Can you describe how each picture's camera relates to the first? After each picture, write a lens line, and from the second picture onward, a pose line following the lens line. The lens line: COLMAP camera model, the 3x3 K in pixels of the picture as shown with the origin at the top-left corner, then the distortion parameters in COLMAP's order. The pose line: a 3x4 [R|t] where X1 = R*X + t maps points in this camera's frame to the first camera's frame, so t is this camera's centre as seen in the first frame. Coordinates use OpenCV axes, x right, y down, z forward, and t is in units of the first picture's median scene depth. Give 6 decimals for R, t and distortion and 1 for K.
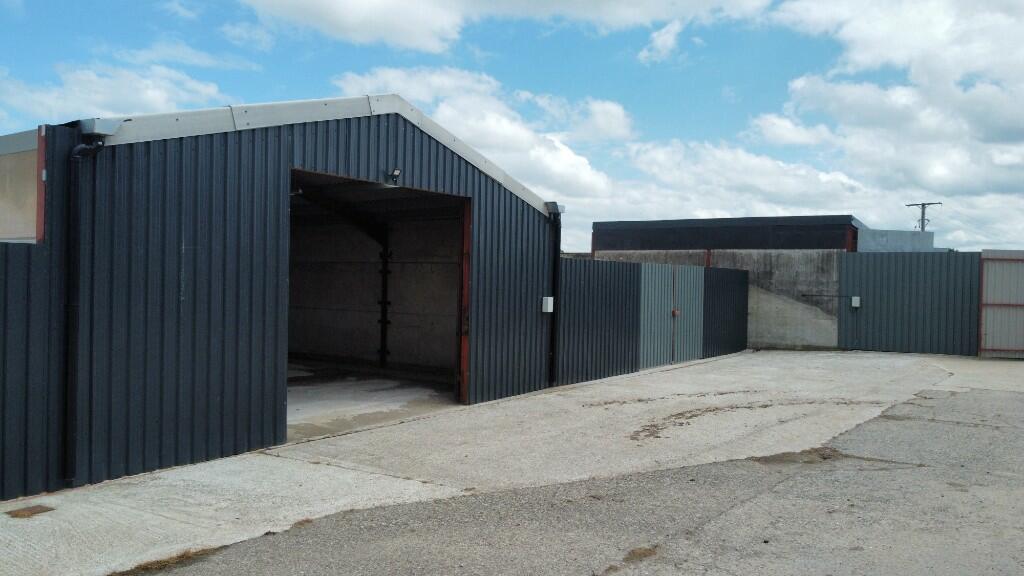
lens RADIAL K [[787.7, 0, 512.0], [0, 787.7, 288.0], [0, 0, 1]] dist [-0.000432, 0.003400]
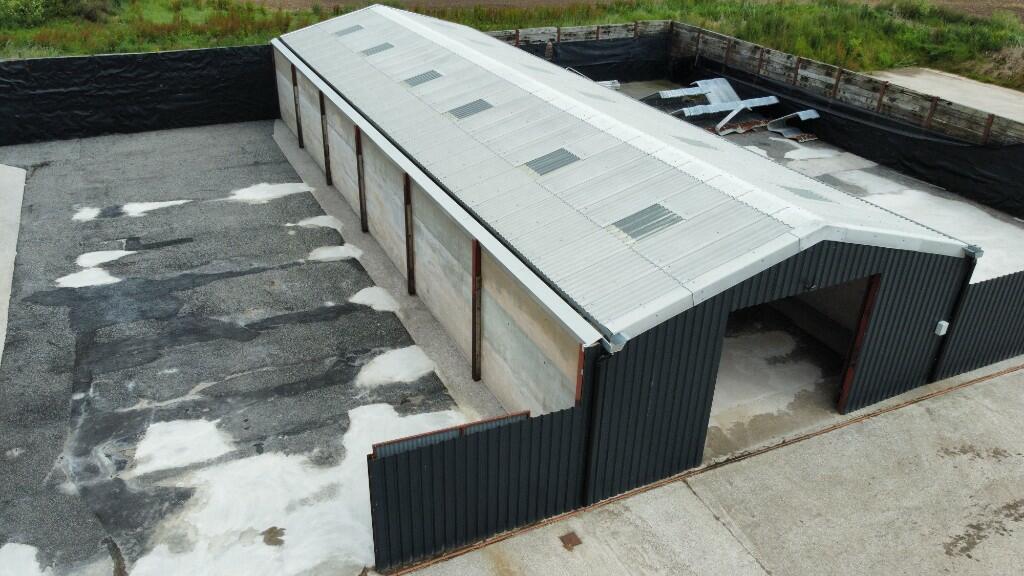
lens RADIAL K [[787.7, 0, 512.0], [0, 787.7, 288.0], [0, 0, 1]] dist [-0.000432, 0.003400]
pose [[0.868260, 0.238374, -0.435088, -0.019061], [-0.010479, 0.885618, 0.464297, -0.868752], [0.495998, -0.398571, 0.771445, -0.256054]]
